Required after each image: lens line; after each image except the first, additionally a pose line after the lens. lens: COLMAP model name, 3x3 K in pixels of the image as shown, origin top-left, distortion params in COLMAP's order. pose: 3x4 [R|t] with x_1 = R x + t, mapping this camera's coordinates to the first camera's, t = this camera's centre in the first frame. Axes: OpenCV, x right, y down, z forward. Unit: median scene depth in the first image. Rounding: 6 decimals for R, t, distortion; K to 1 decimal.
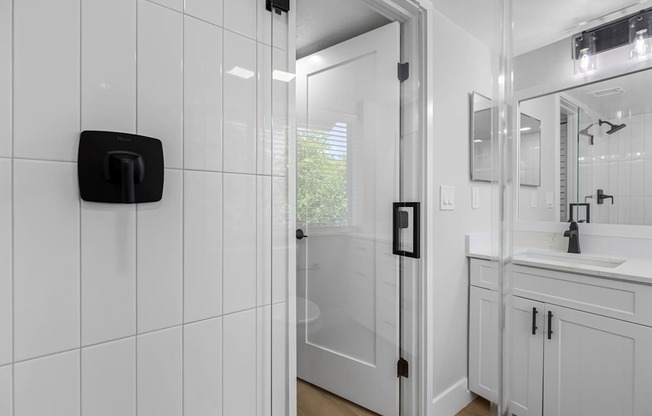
lens RADIAL K [[295.0, 0, 328.1], [0, 295.0, 198.8], [0, 0, 1]] dist [0.003301, 0.000372]
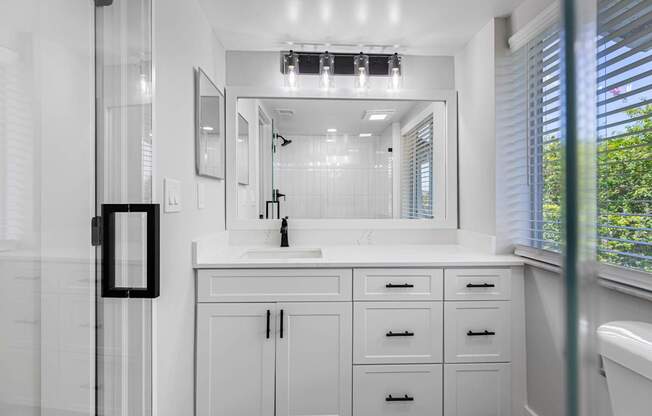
lens RADIAL K [[295.0, 0, 328.1], [0, 295.0, 198.8], [0, 0, 1]] dist [0.003301, 0.000372]
pose [[0.544947, 0.002873, 0.838466, -0.007984], [-0.013880, 0.999888, 0.005595, -0.005312], [-0.838356, -0.014687, 0.544926, 0.263008]]
